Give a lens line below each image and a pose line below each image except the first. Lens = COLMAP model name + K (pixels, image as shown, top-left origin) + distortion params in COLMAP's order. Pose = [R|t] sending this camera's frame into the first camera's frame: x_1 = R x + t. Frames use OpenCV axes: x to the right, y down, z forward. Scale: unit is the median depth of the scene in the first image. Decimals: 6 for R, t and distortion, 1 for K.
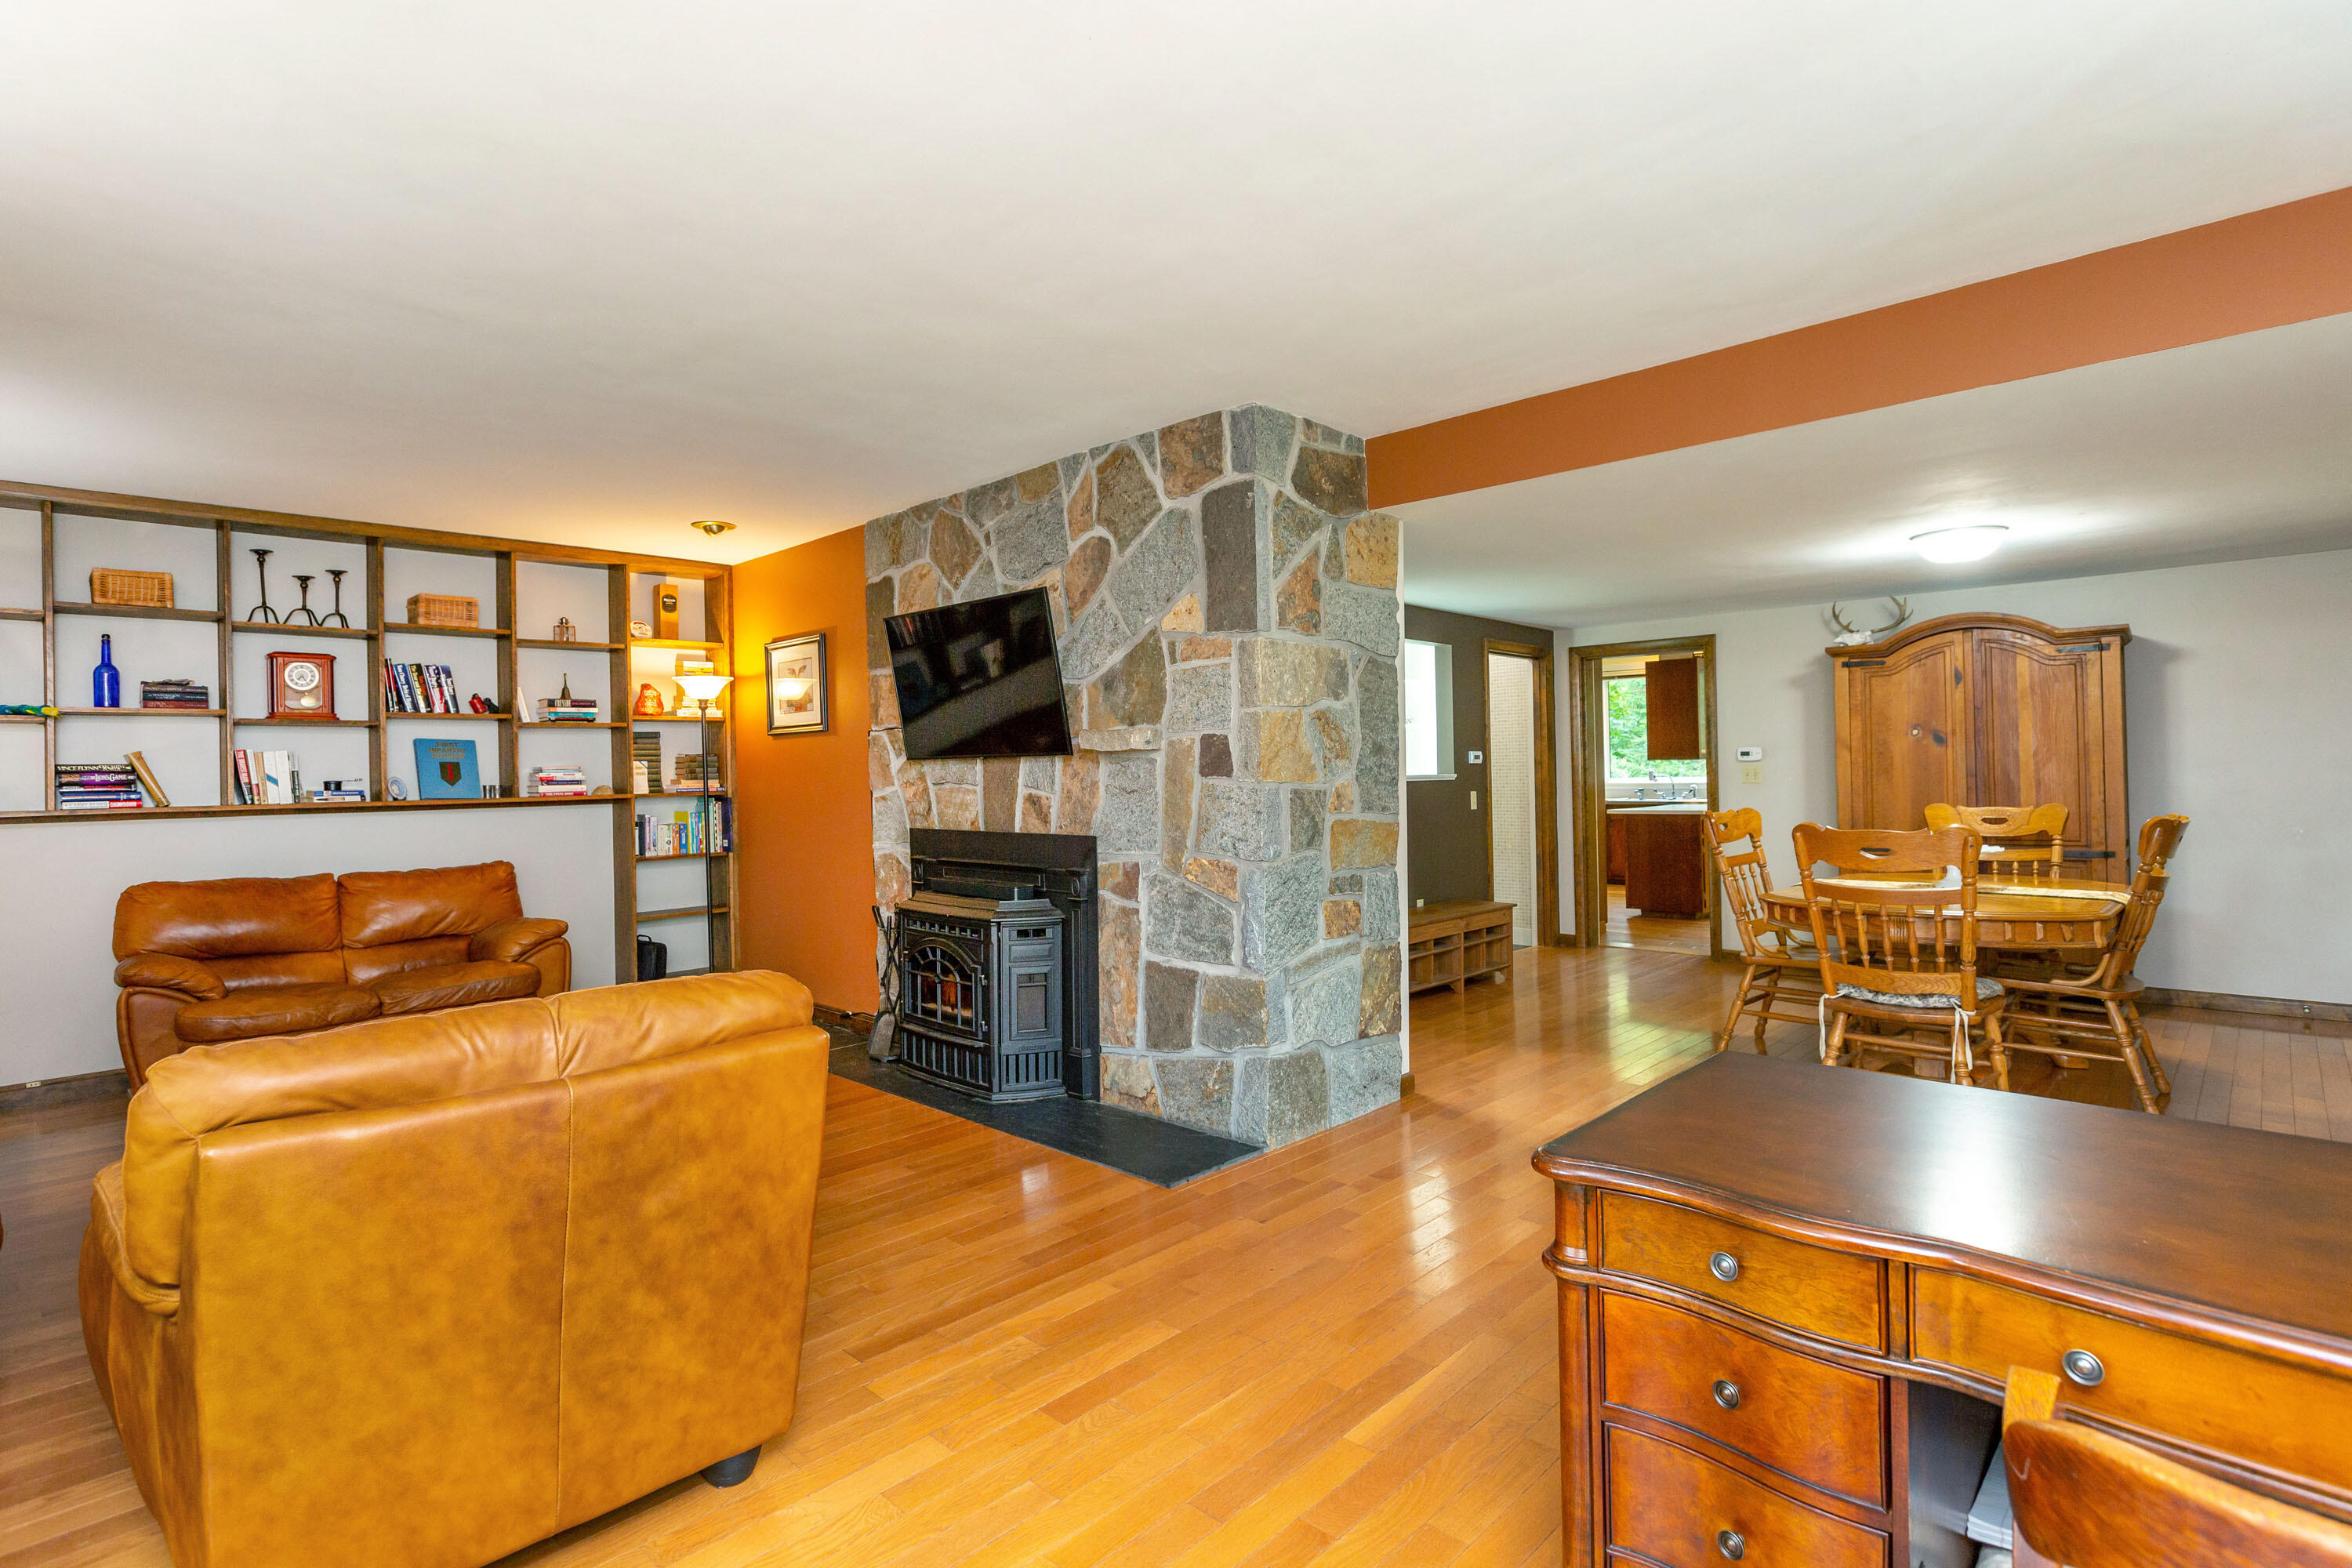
lens RADIAL K [[1124.1, 0, 1171.6], [0, 1124.1, 755.8], [0, 0, 1]] dist [-0.000476, -0.000349]
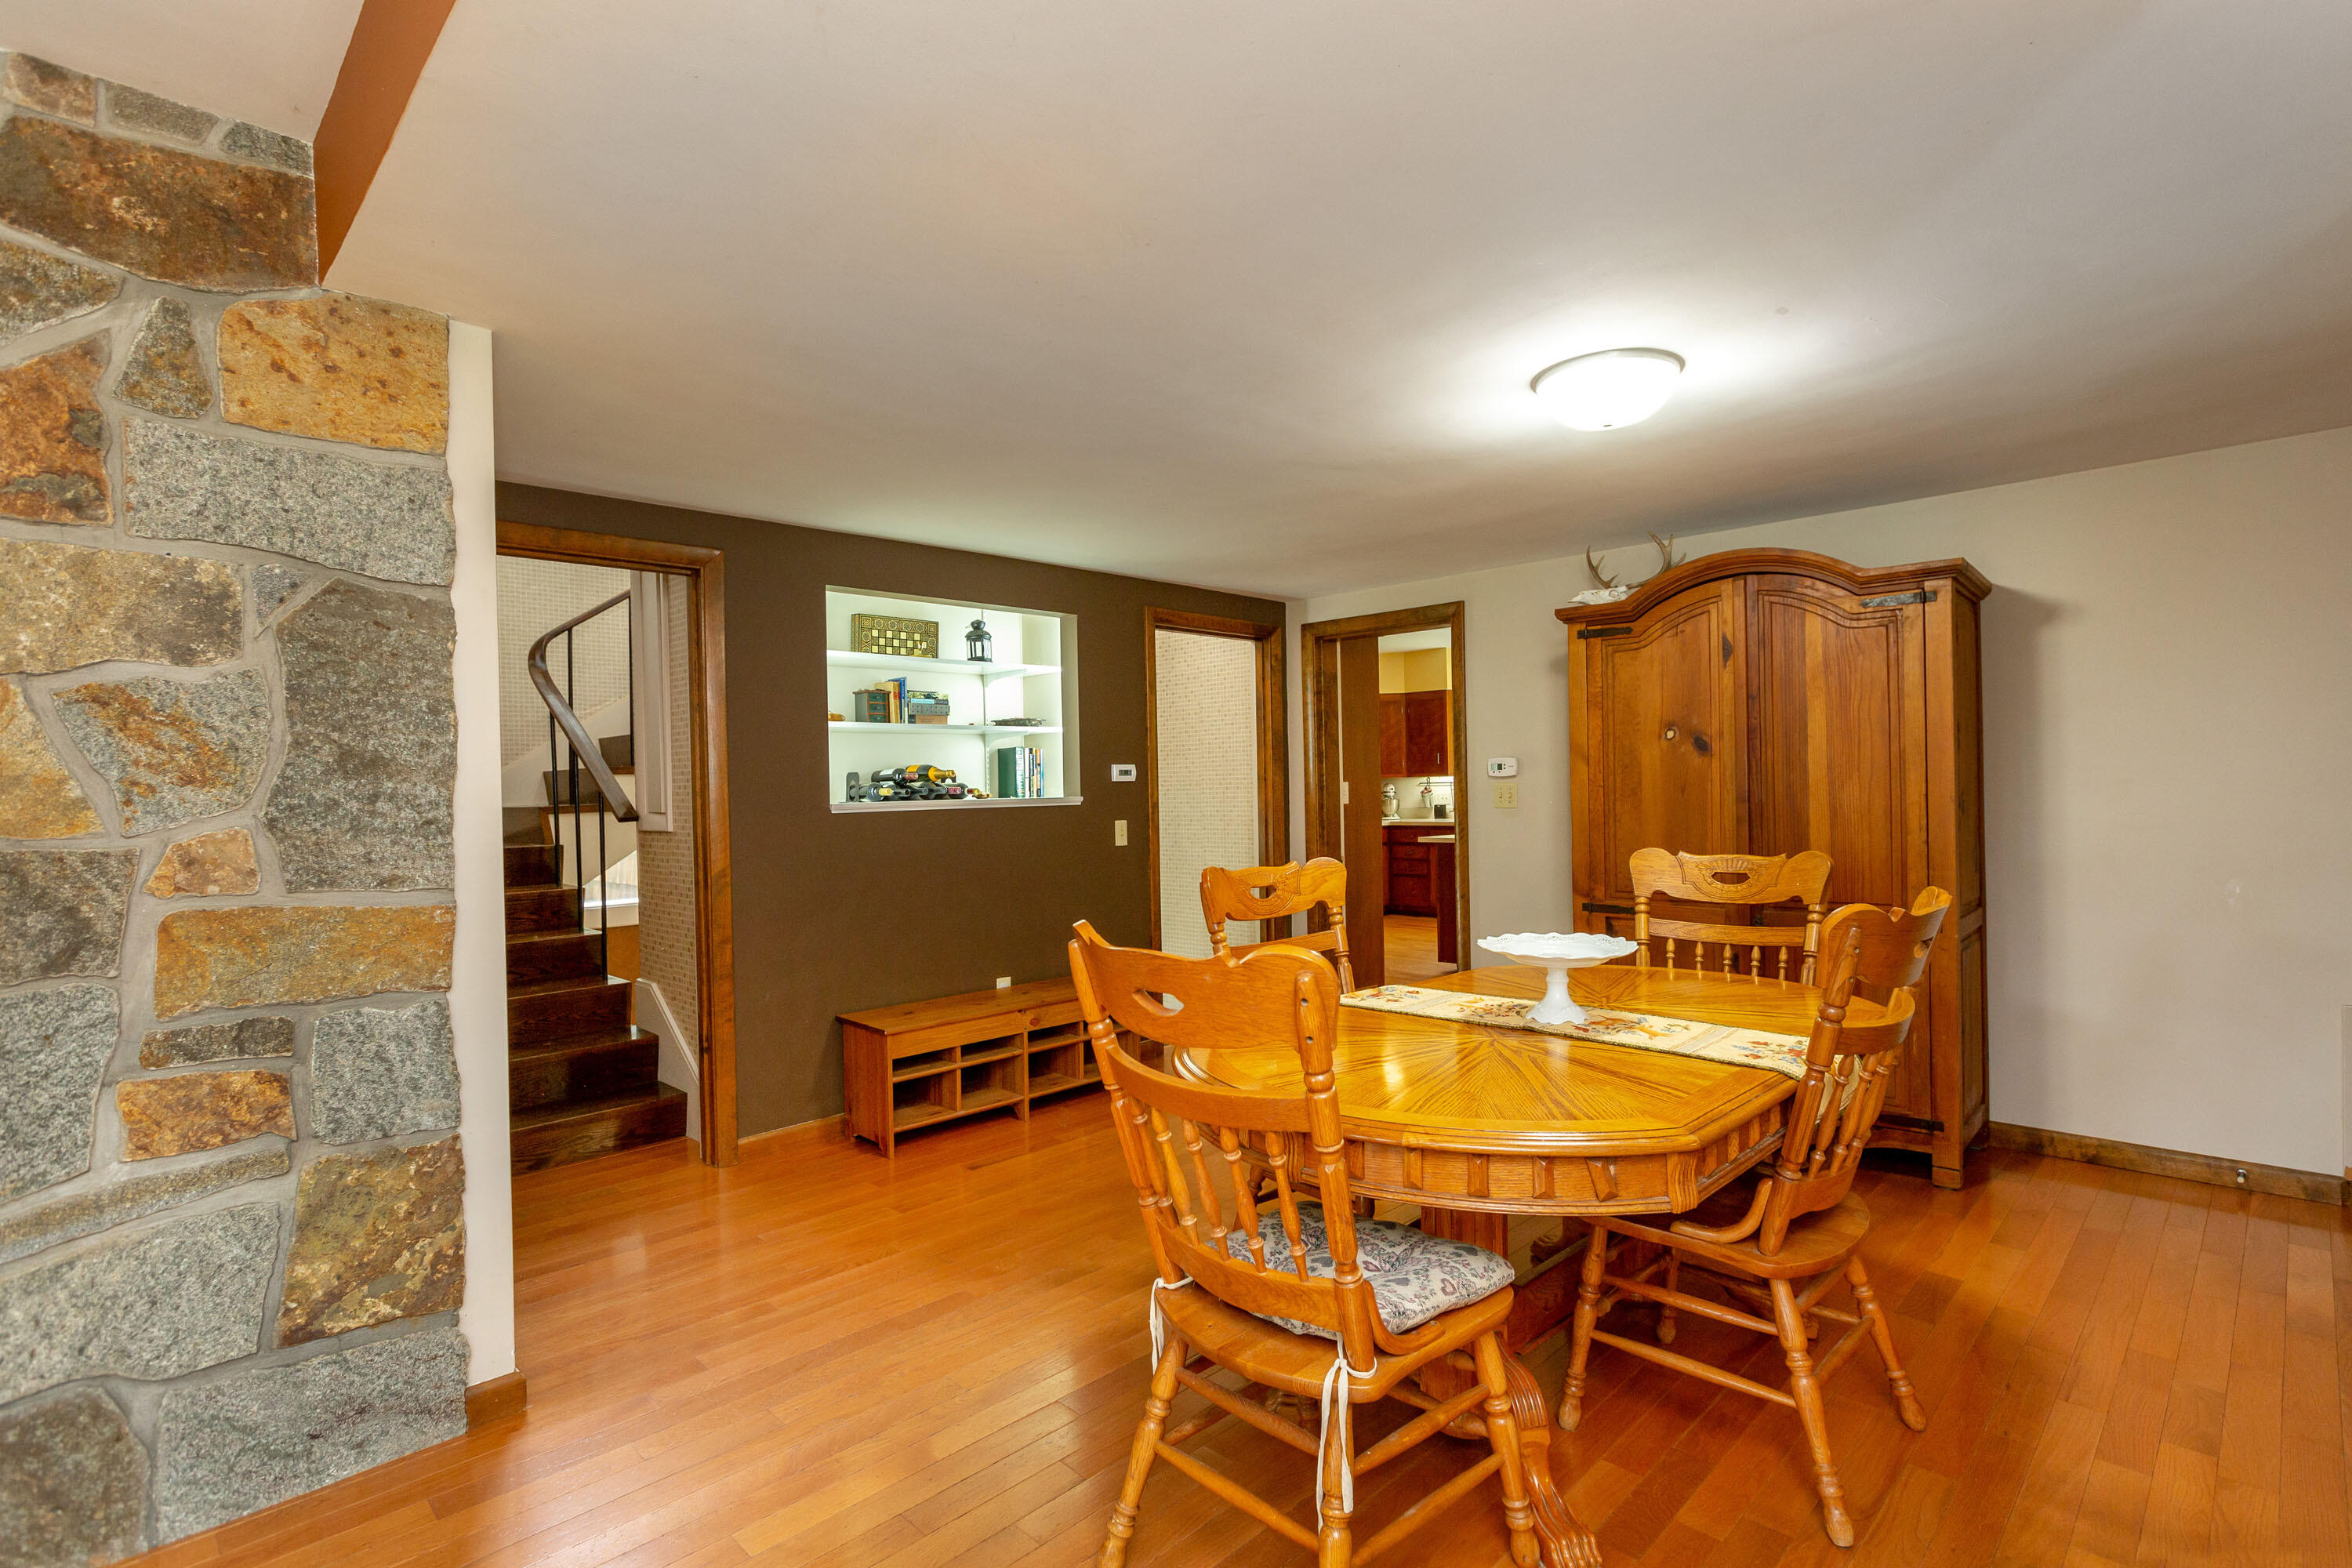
lens RADIAL K [[1152.2, 0, 1176.0], [0, 1152.2, 784.0], [0, 0, 1]] dist [-0.001069, -0.000390]
pose [[0.999991, -0.003060, 0.002998, 0.400335], [0.003016, 0.999893, 0.014296, -0.002689], [-0.003042, -0.014287, 0.999893, 0.350528]]
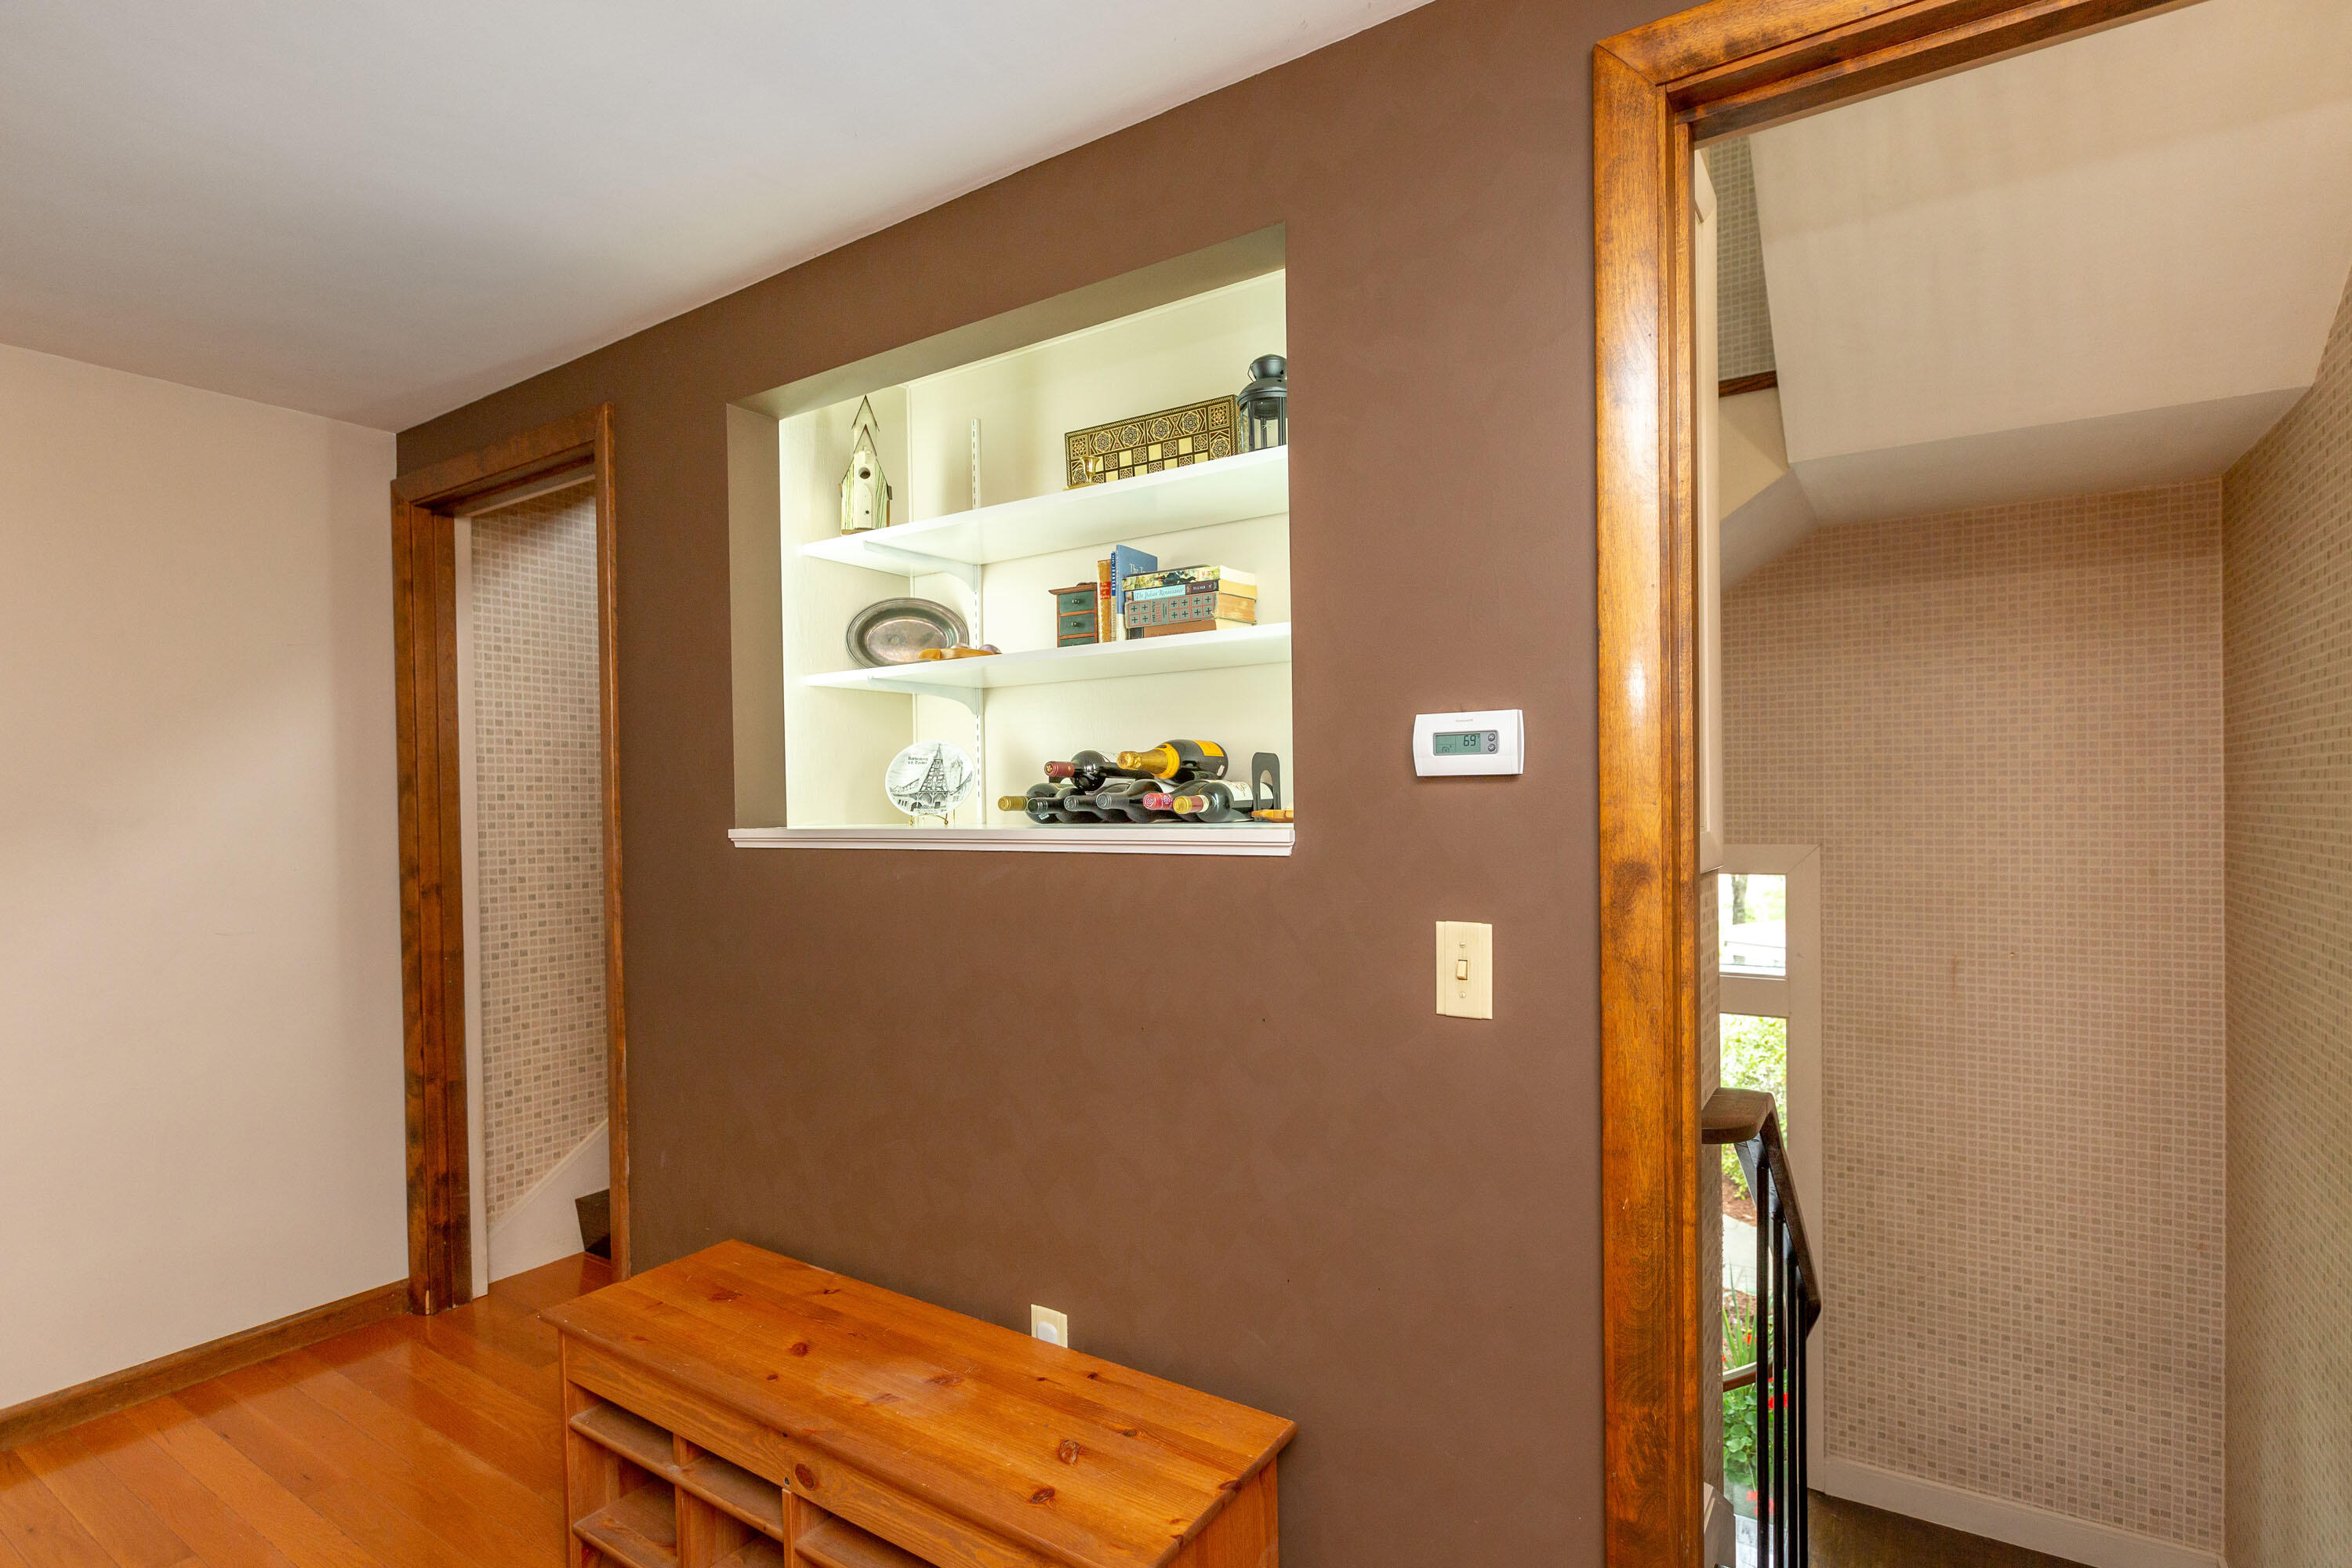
lens RADIAL K [[1152.2, 0, 1176.0], [0, 1152.2, 784.0], [0, 0, 1]] dist [-0.001069, -0.000390]
pose [[0.199245, 0.002340, -0.979947, 0.597946], [0.025923, 0.999635, 0.007658, 0.007326], [0.979607, -0.026929, 0.199112, 1.212344]]
